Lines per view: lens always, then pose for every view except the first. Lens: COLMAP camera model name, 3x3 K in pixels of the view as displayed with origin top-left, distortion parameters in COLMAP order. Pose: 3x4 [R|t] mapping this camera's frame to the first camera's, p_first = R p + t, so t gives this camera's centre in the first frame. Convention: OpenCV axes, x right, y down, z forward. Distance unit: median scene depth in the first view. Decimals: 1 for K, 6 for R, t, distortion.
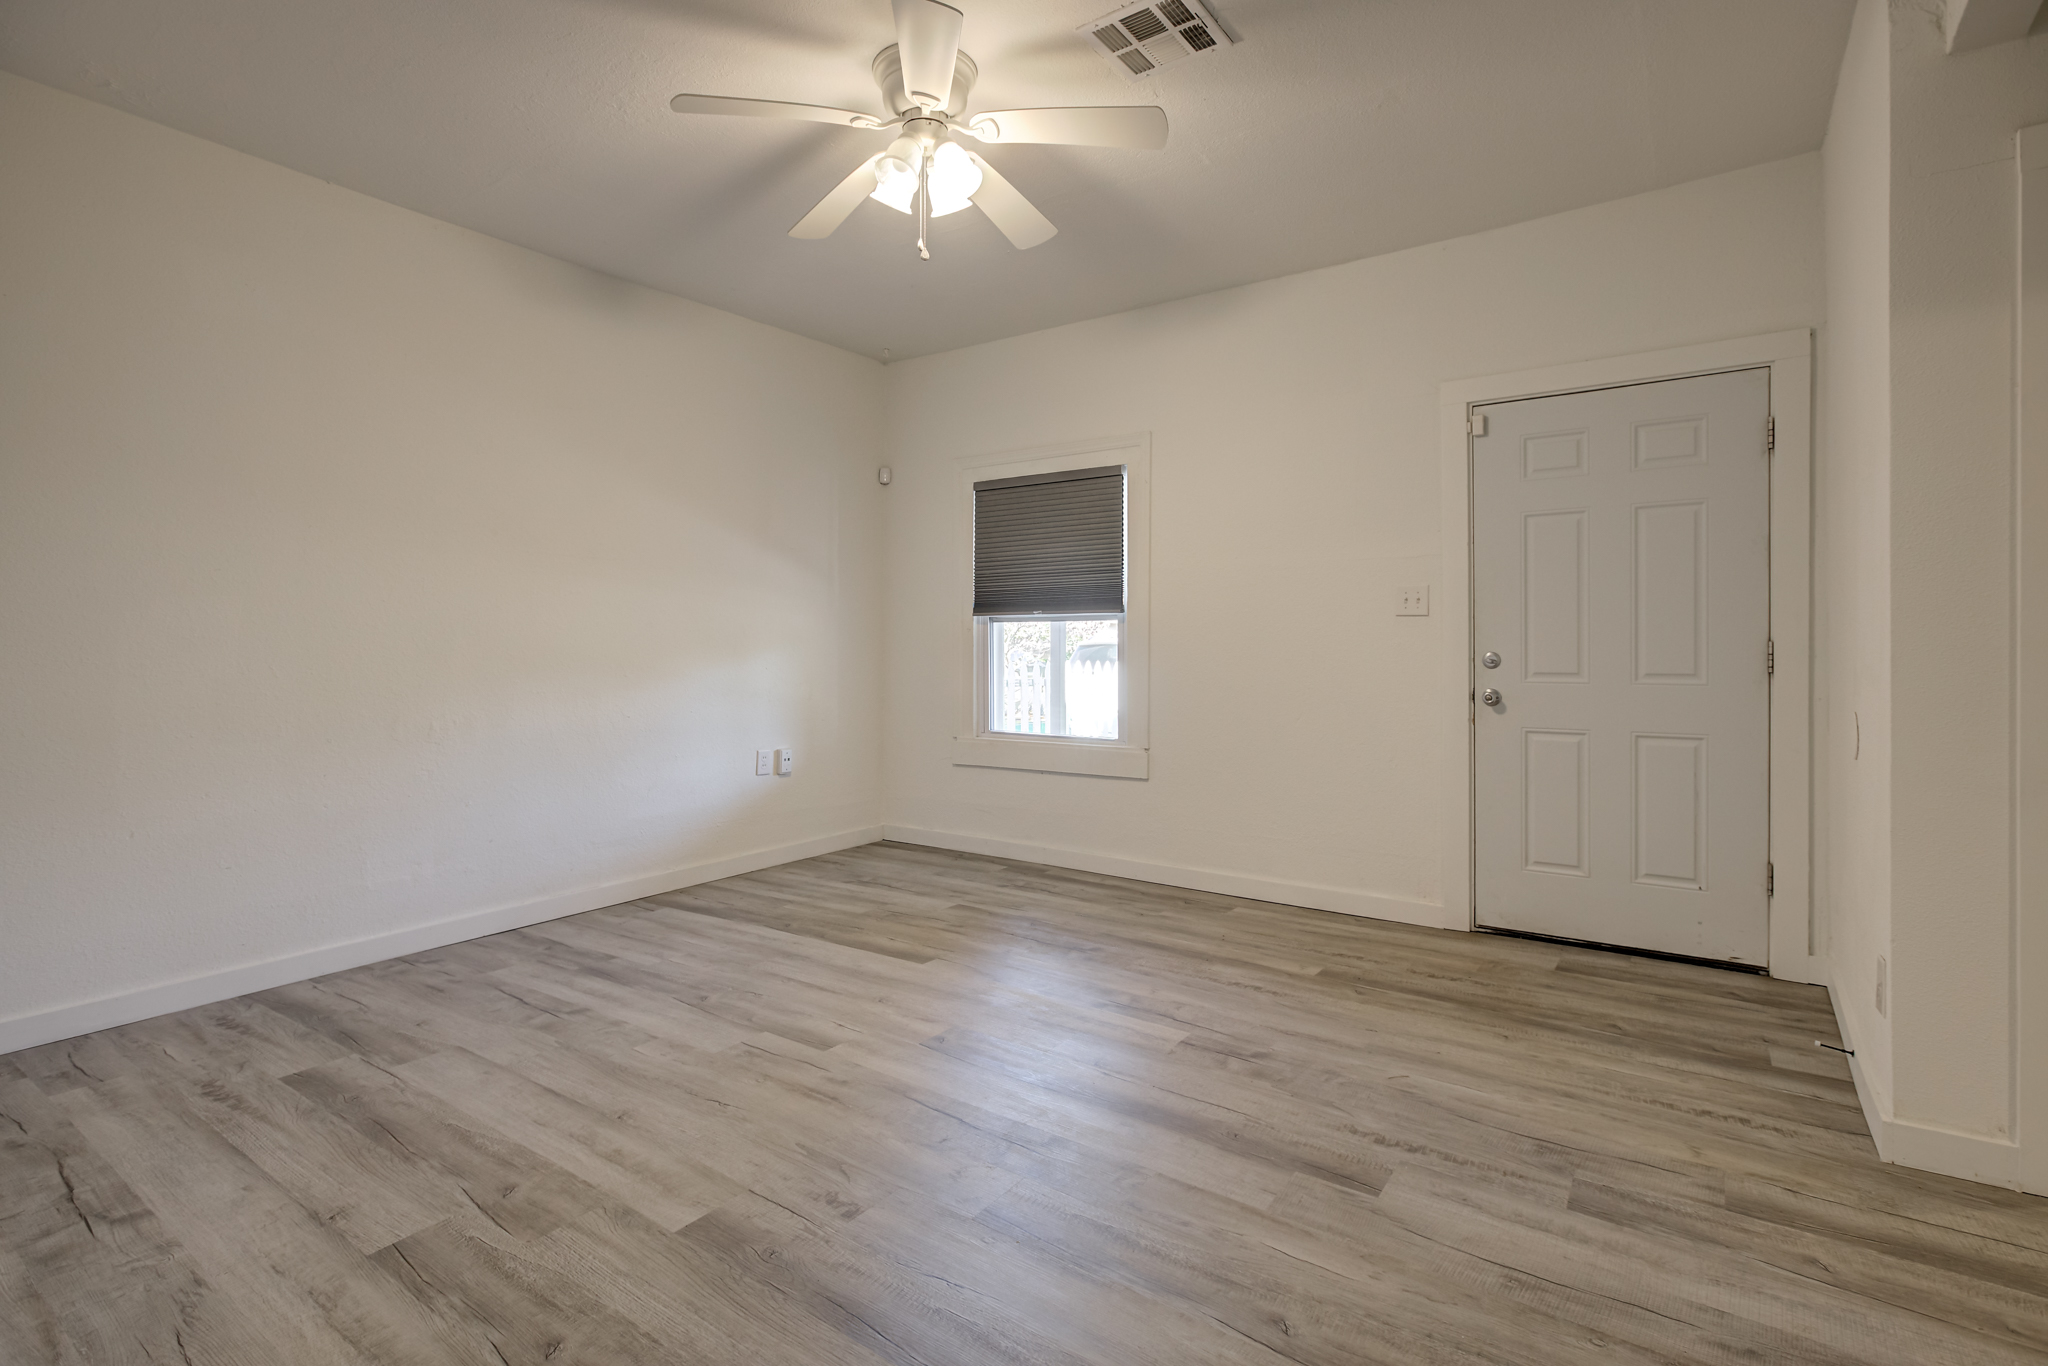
lens RADIAL K [[971.0, 0, 1012.1], [0, 971.0, 680.8], [0, 0, 1]] dist [-0.010037, 0.006194]
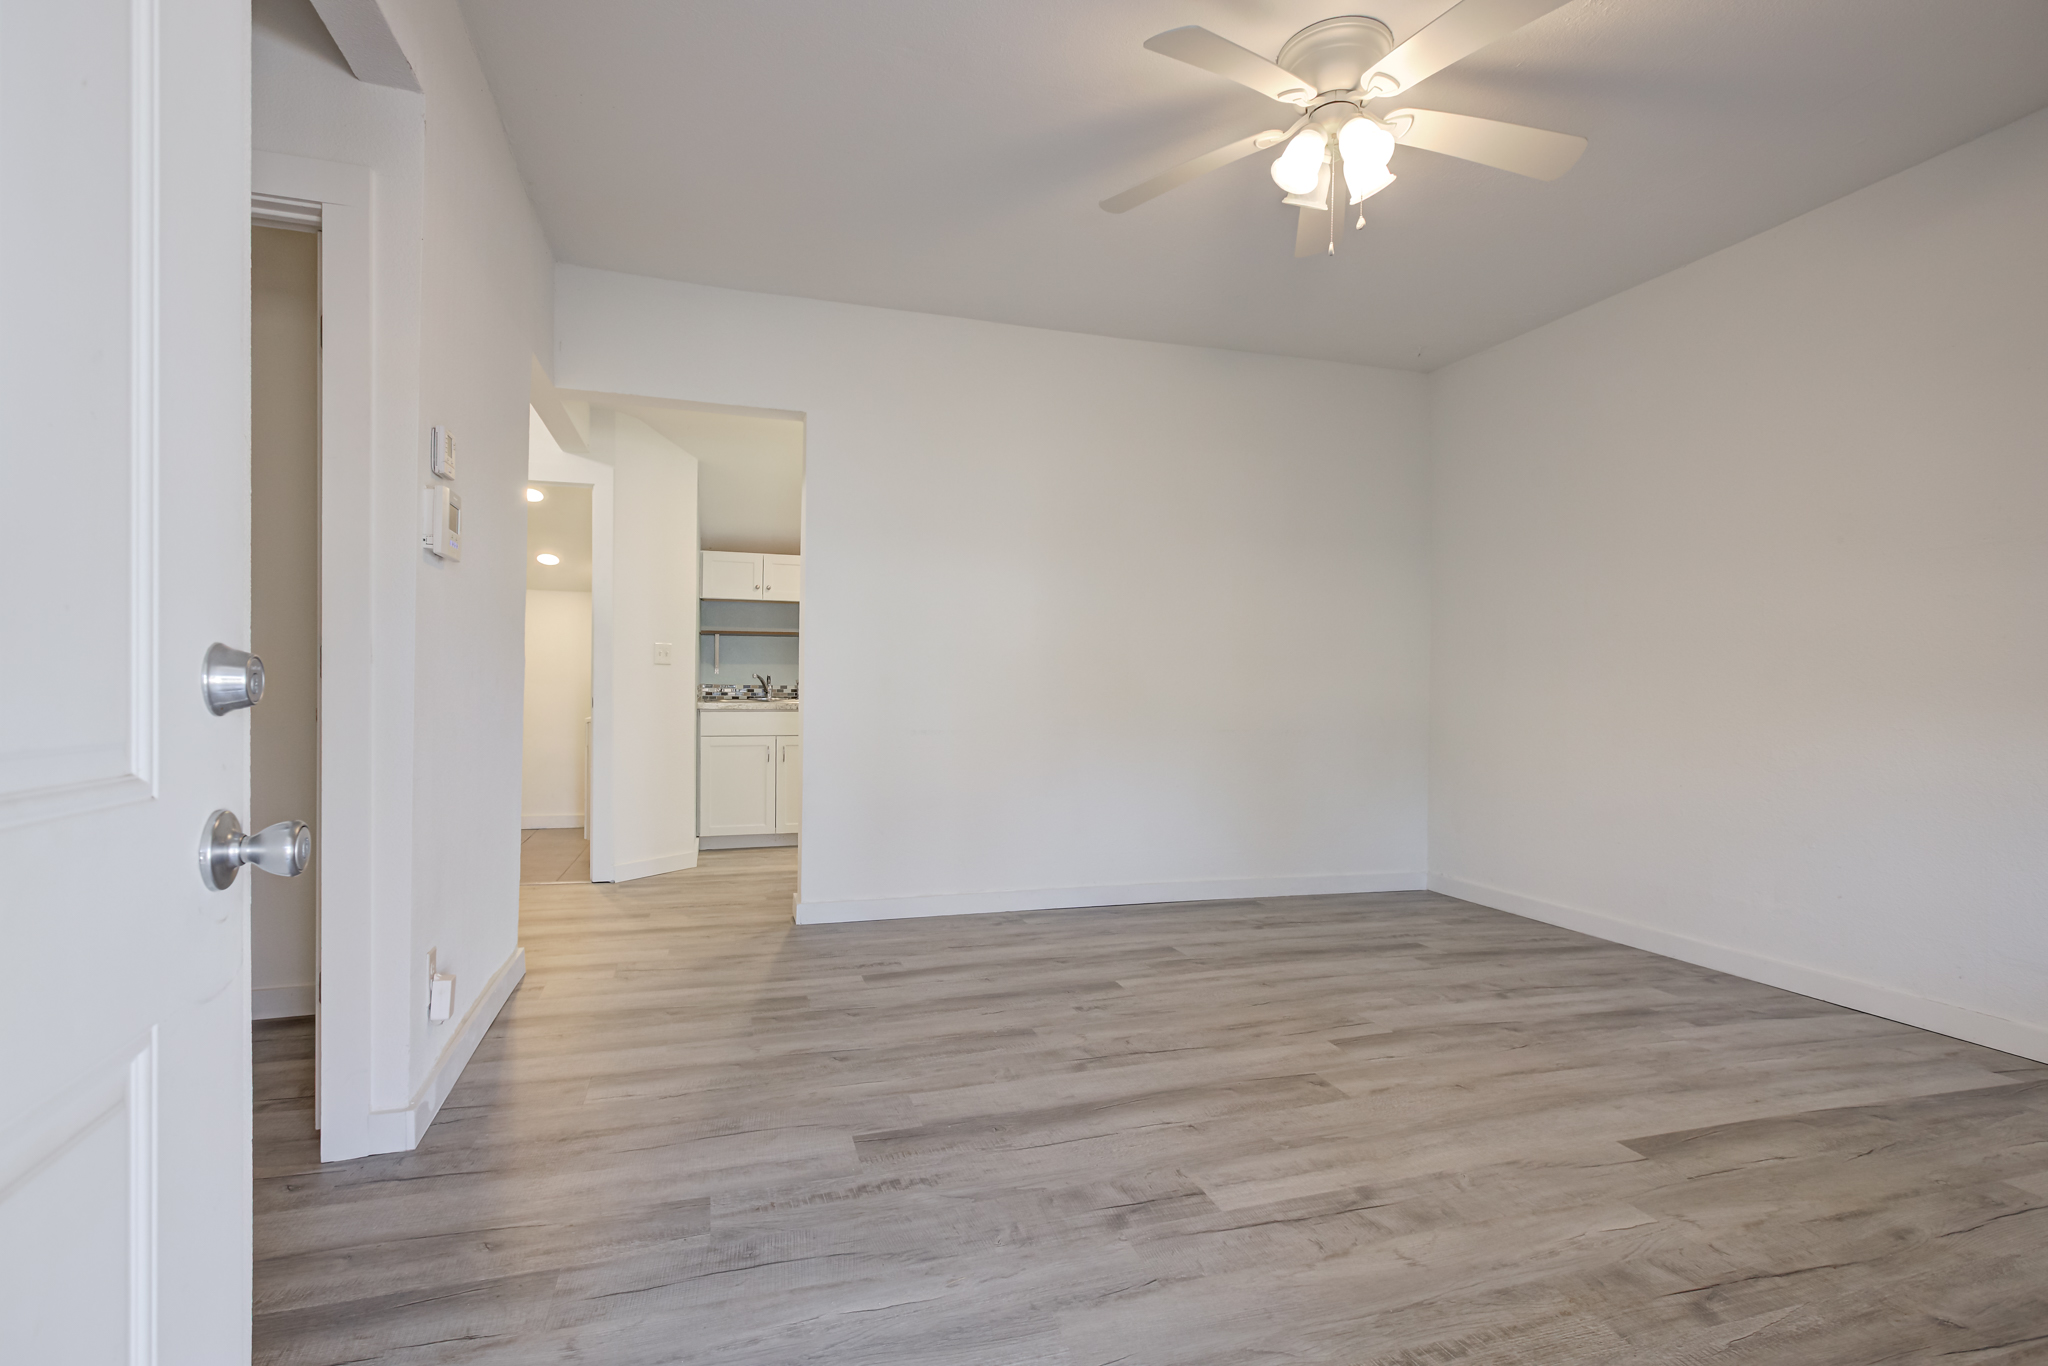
lens RADIAL K [[971.0, 0, 1012.1], [0, 971.0, 680.8], [0, 0, 1]] dist [-0.010037, 0.006194]
pose [[-0.608866, -0.006603, -0.793246, 0.921206], [-0.034887, 0.999221, 0.018460, -0.027188], [0.792506, 0.038913, -0.608622, 1.429681]]
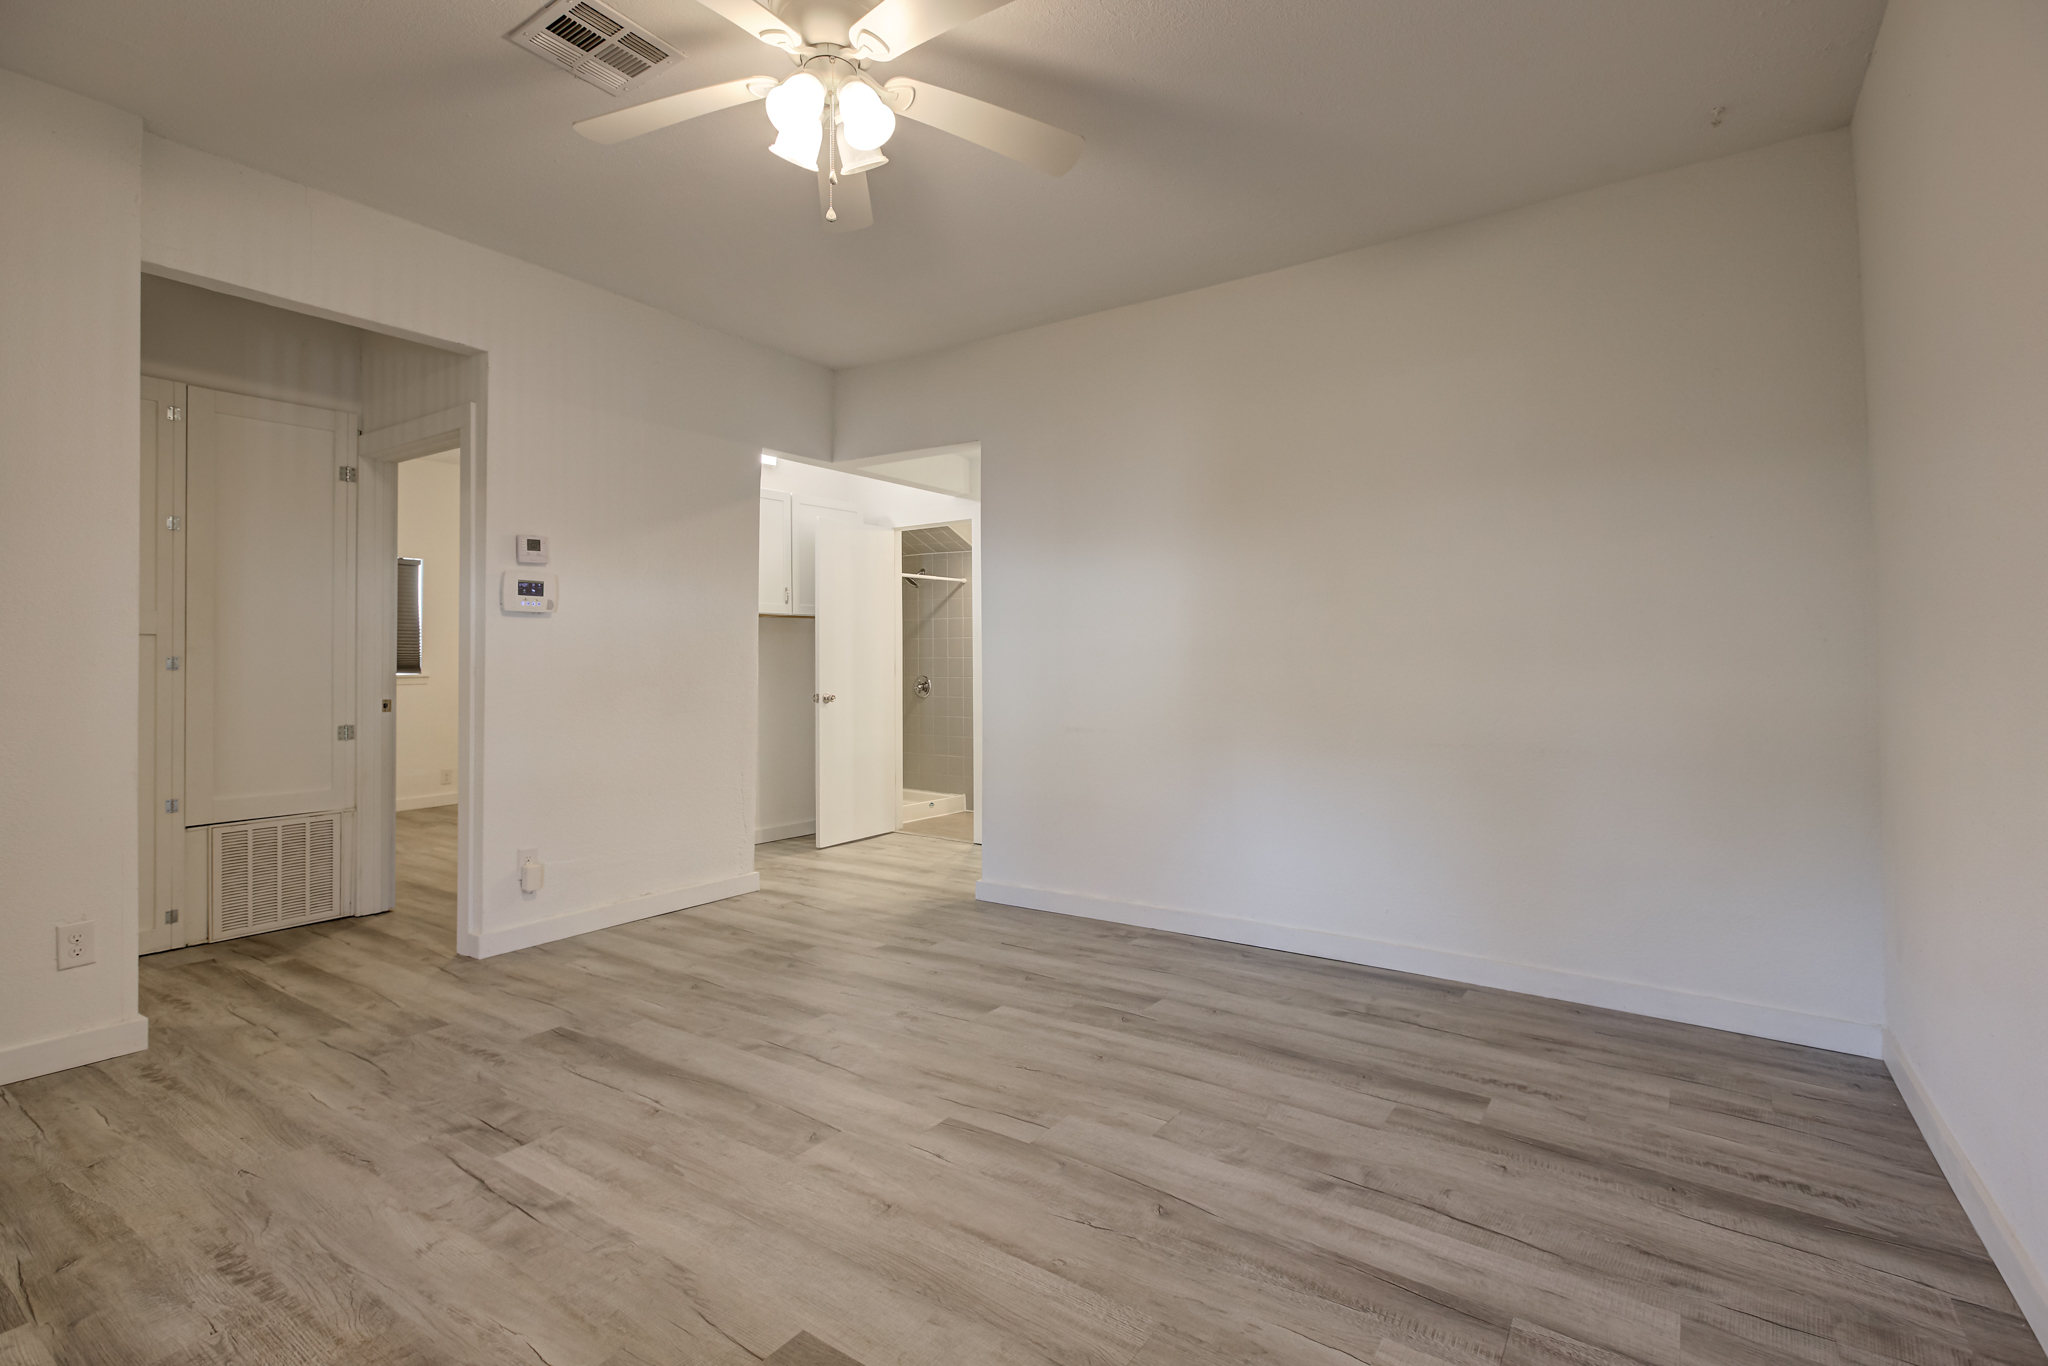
lens RADIAL K [[958.0, 0, 1020.2], [0, 958.0, 669.6], [0, 0, 1]] dist [-0.004995, 0.001347]
pose [[-0.999866, 0.004131, -0.015846, -0.259962], [0.003588, 0.999411, 0.034132, -0.066154], [0.015977, 0.034070, -0.999292, 1.965245]]
